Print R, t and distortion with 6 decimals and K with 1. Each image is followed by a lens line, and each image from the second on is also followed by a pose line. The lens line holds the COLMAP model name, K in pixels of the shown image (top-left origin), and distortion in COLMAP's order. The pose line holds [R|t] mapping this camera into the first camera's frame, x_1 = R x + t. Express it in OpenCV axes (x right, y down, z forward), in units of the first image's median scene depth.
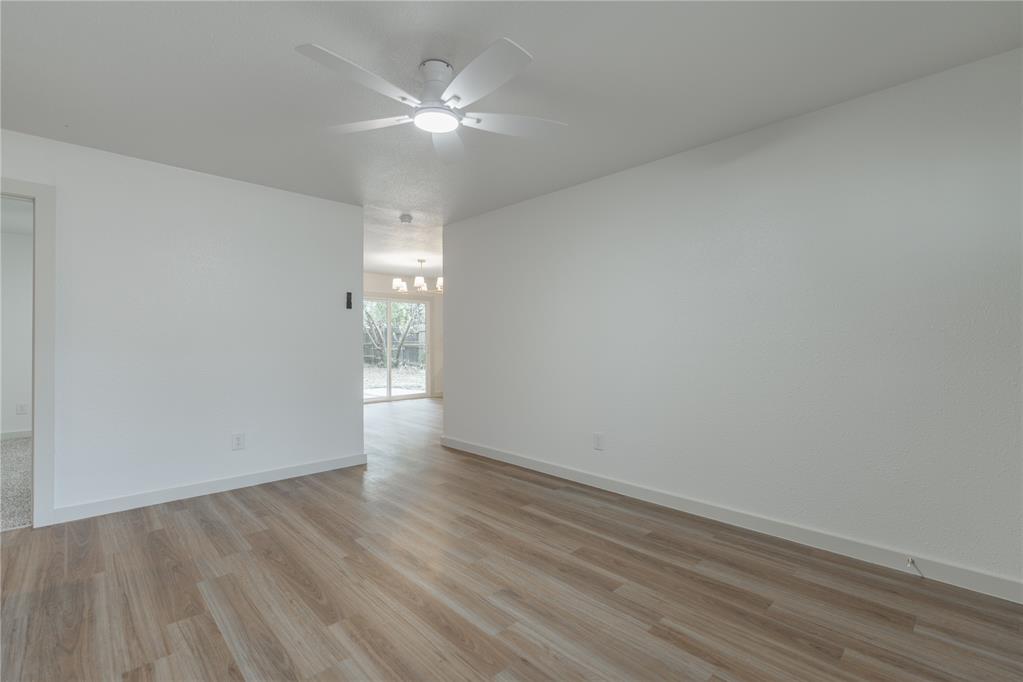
lens RADIAL K [[464.9, 0, 512.8], [0, 464.9, 340.9], [0, 0, 1]] dist [-0.002393, -0.000335]
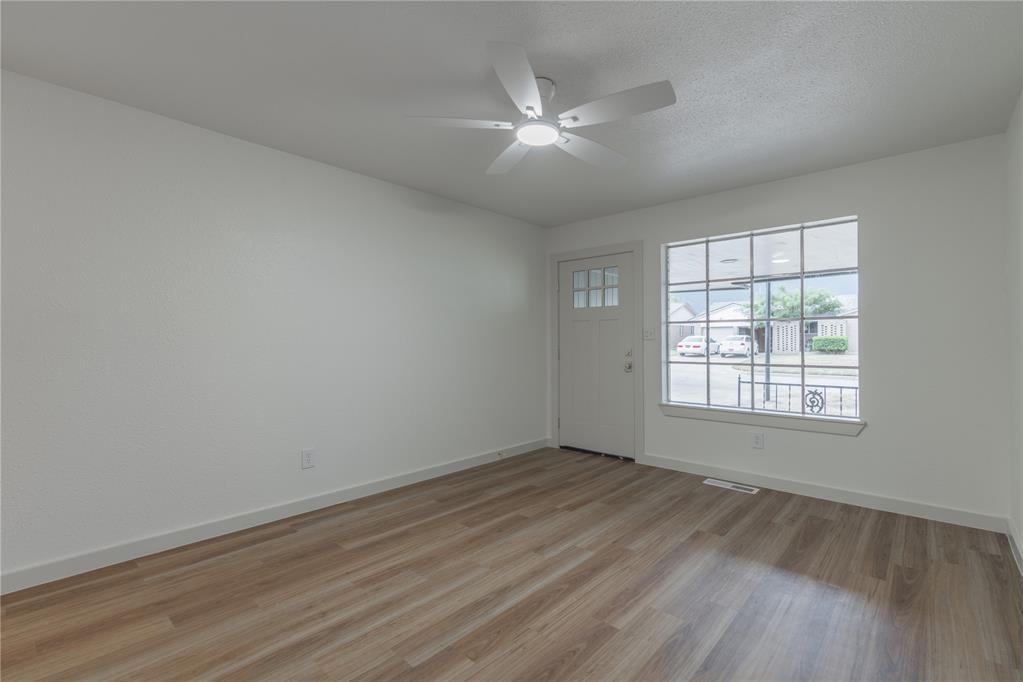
lens RADIAL K [[464.9, 0, 512.8], [0, 464.9, 340.9], [0, 0, 1]] dist [-0.002393, -0.000335]
pose [[-0.079614, 0.005658, 0.996810, -1.067164], [-0.001465, 0.999982, -0.005793, -0.003569], [-0.996825, -0.001922, -0.079604, 1.008595]]
